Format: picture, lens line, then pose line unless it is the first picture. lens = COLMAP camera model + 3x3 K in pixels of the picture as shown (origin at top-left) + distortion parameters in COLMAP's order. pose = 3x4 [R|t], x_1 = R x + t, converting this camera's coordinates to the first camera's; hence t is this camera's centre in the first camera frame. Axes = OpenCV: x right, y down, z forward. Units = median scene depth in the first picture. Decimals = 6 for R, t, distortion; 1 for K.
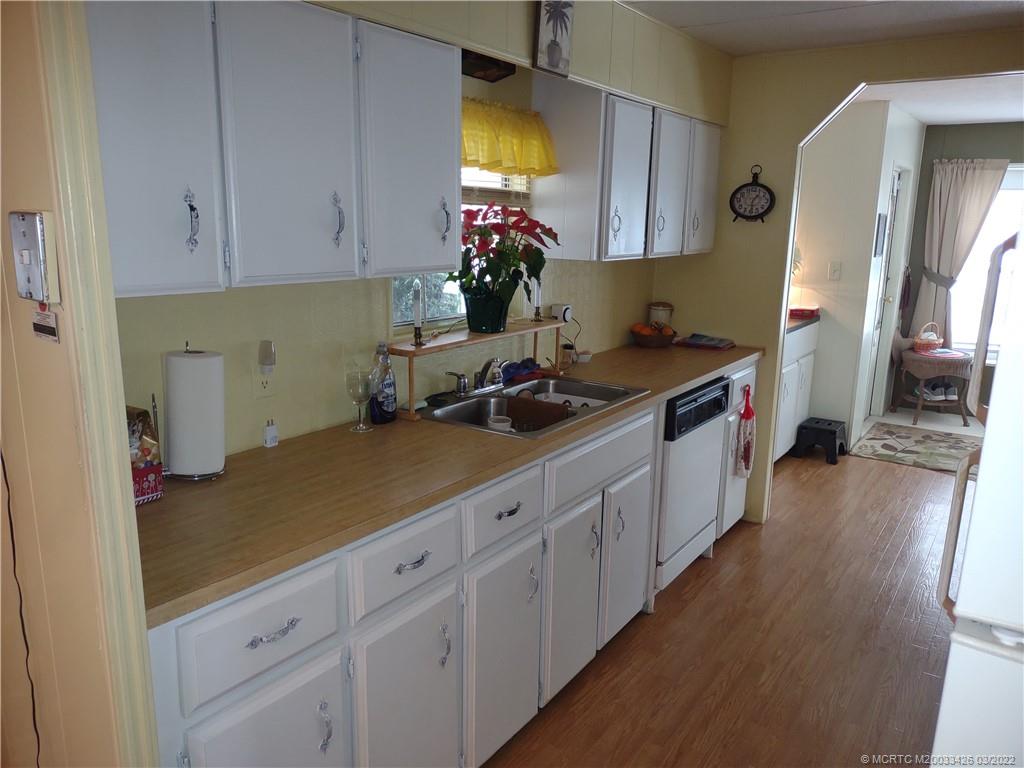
lens RADIAL K [[767.9, 0, 511.7], [0, 767.9, 381.9], [0, 0, 1]] dist [0.078956, -0.124984]
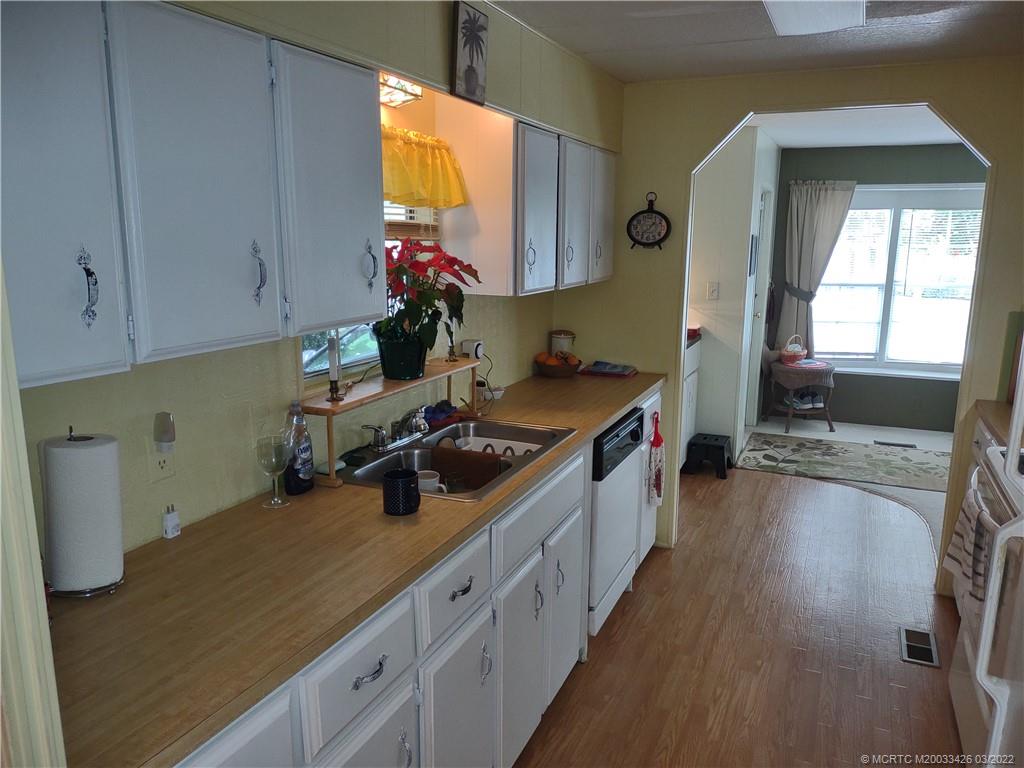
lens RADIAL K [[767.9, 0, 511.7], [0, 767.9, 381.9], [0, 0, 1]] dist [0.078956, -0.124984]
pose [[0.982502, -0.047208, 0.180167, -0.065396], [0.050259, 0.998659, -0.012409, -0.038983], [-0.179340, 0.021247, 0.983558, 0.070041]]
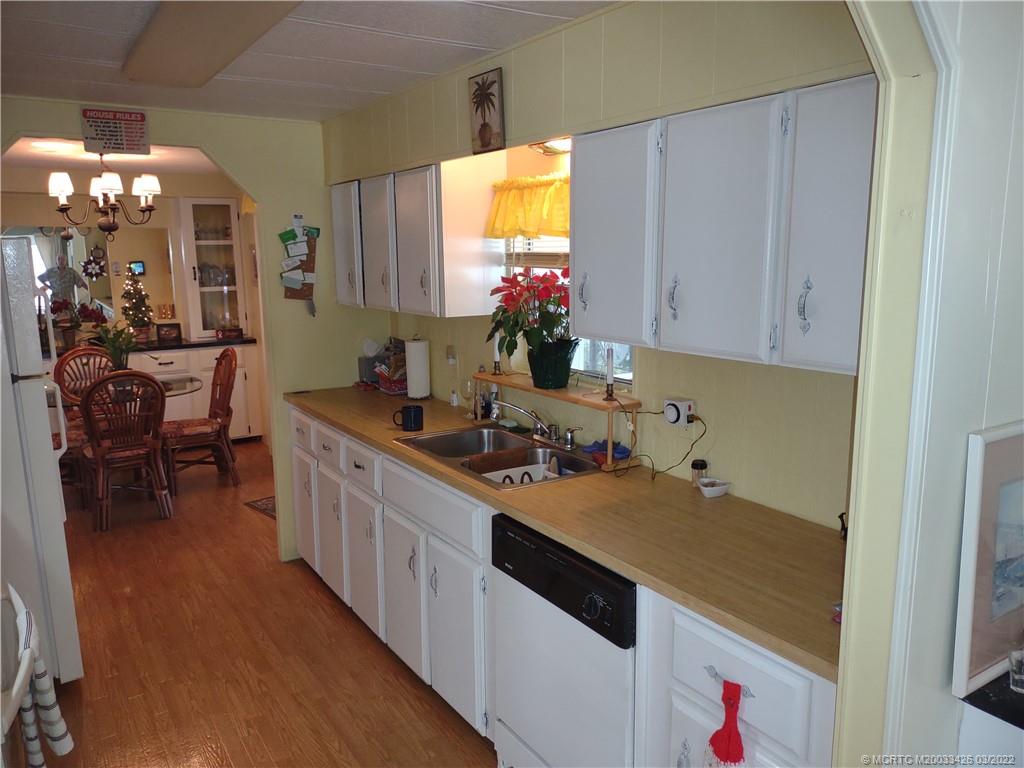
lens RADIAL K [[817.0, 0, 510.7], [0, 817.0, 387.5], [0, 0, 1]] dist [-0.003842, -0.002832]
pose [[-0.393316, 0.117511, -0.911863, 1.075591], [-0.224163, 0.949612, 0.219064, -0.318425], [0.891658, 0.290567, -0.347156, 1.442546]]
